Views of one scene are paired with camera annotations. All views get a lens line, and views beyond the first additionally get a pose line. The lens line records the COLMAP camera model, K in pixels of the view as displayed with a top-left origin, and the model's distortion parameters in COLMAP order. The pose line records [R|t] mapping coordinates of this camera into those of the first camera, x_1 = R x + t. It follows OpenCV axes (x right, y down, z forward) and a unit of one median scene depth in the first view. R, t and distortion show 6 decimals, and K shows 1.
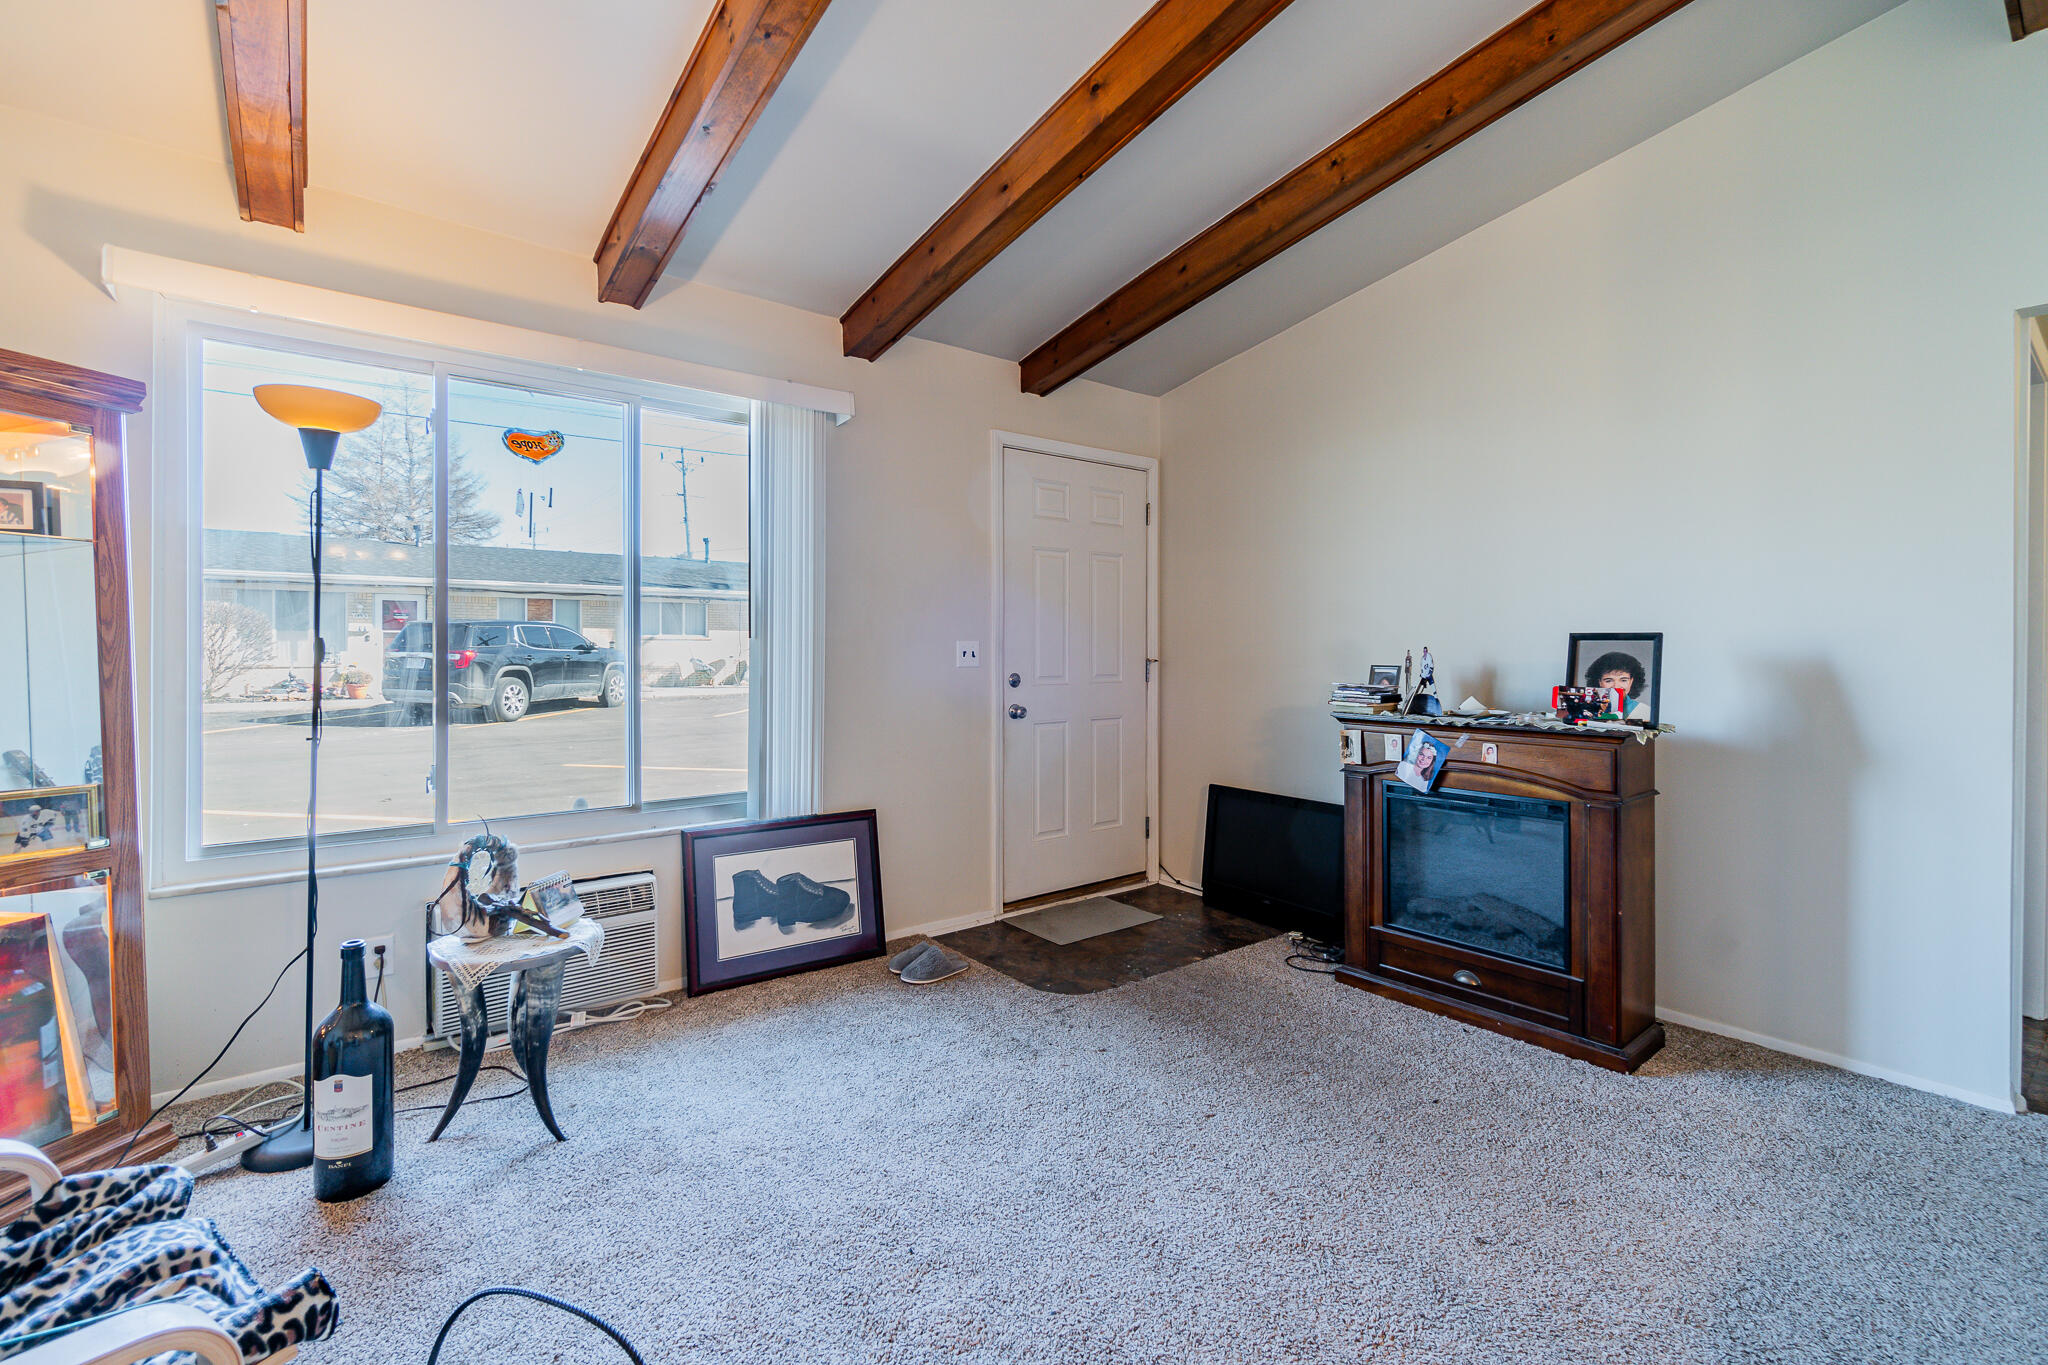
lens RADIAL K [[885.8, 0, 1018.9], [0, 885.8, 642.8], [0, 0, 1]] dist [-0.012039, -0.000210]
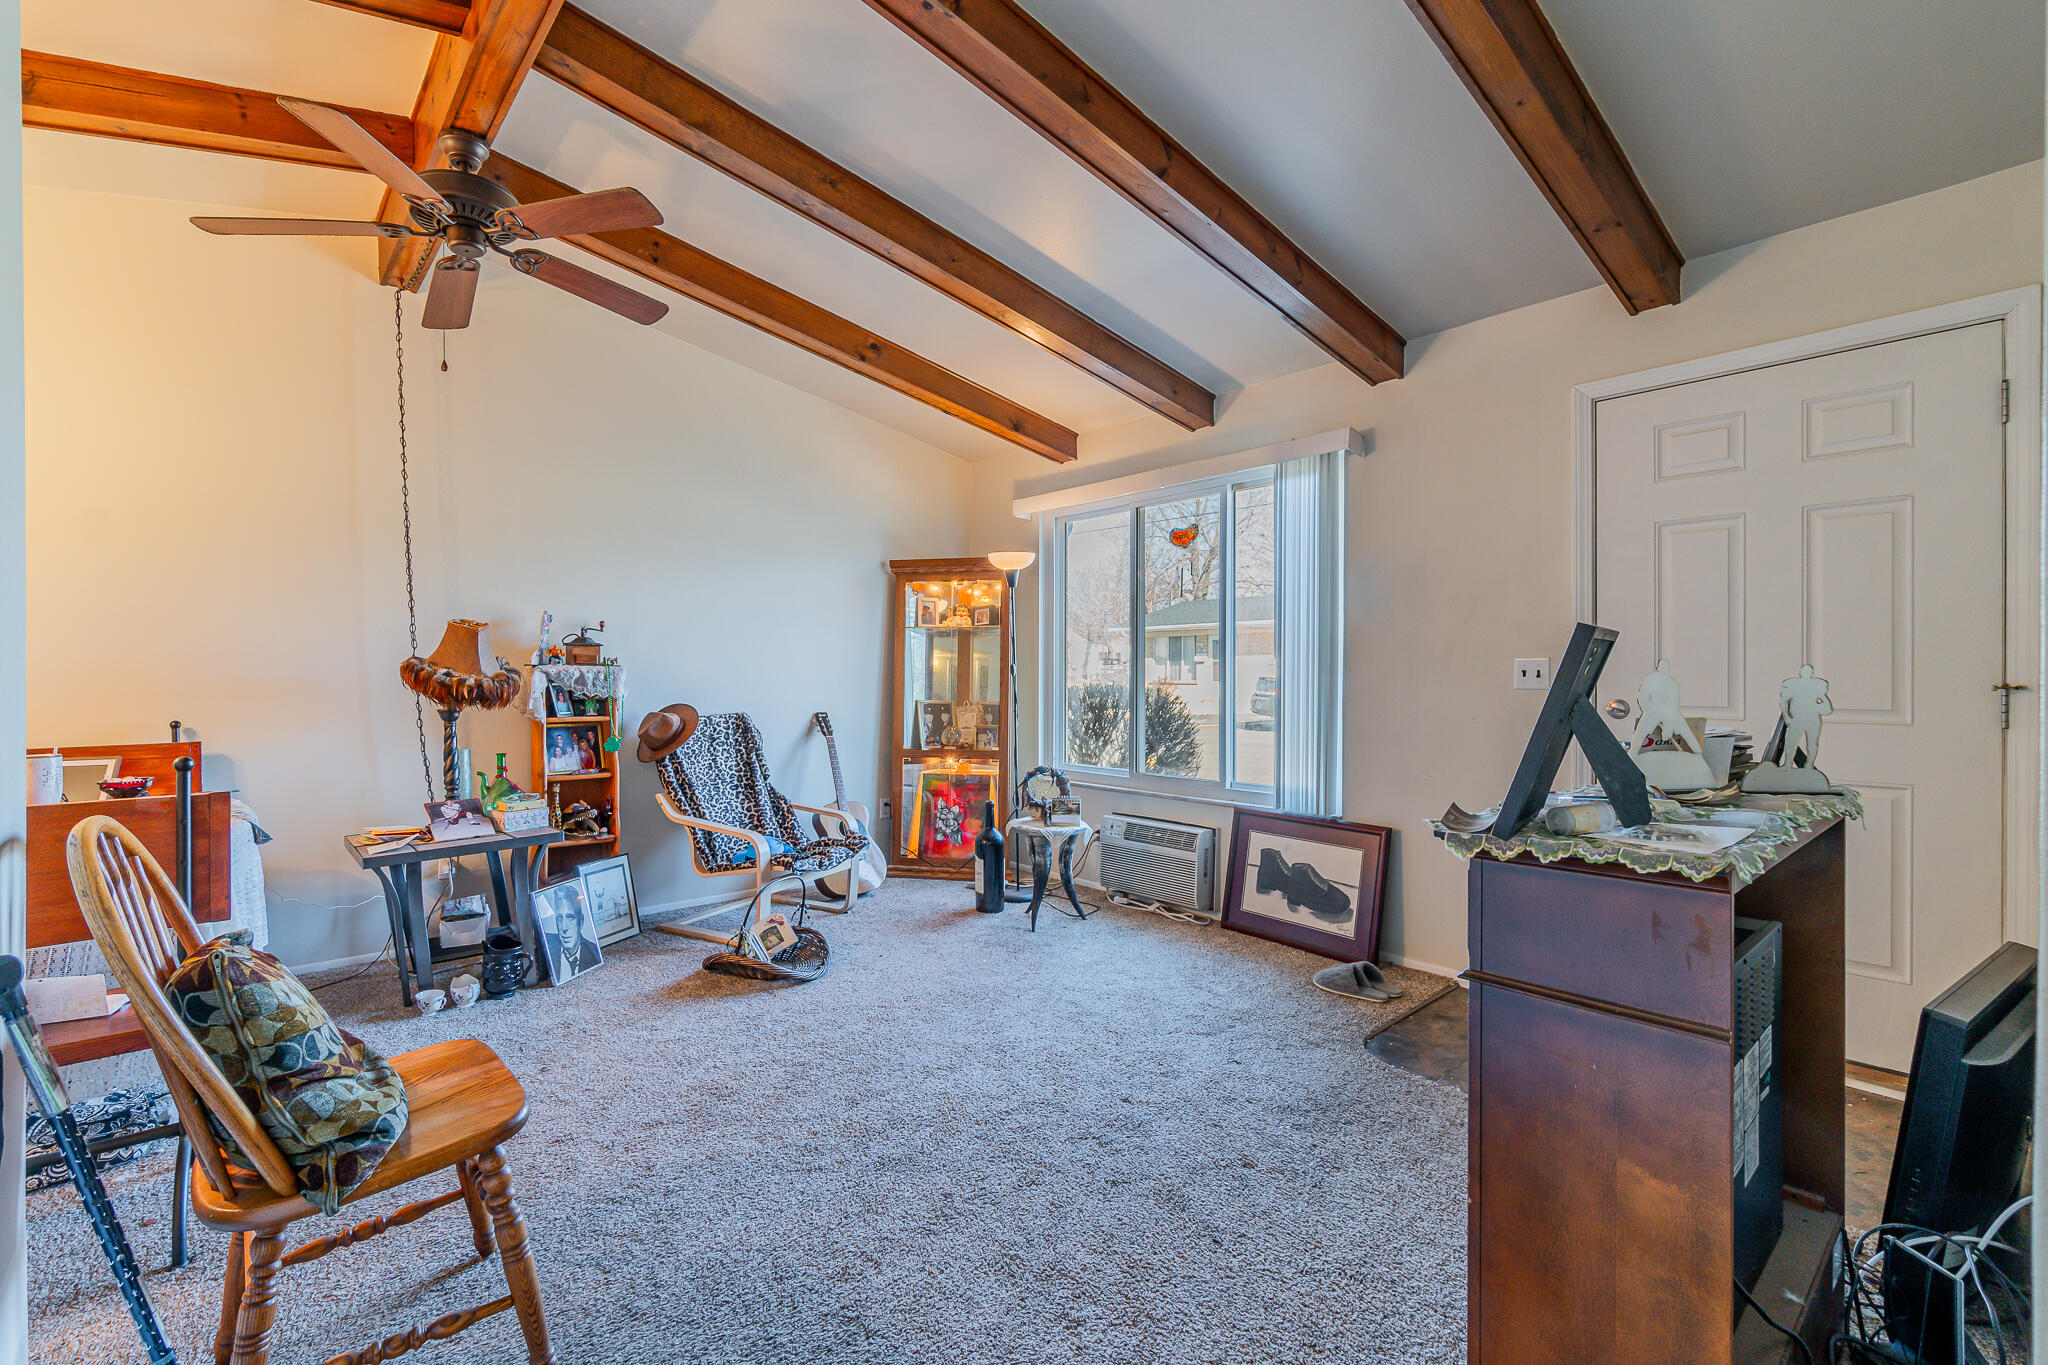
lens RADIAL K [[897.7, 0, 980.3], [0, 897.7, 669.9], [0, 0, 1]] dist [-0.003681, -0.000436]
pose [[0.023873, -0.008410, -0.999680, 0.910988], [0.004700, 0.999955, -0.008300, 0.016356], [0.999704, -0.004500, 0.023912, 0.553104]]
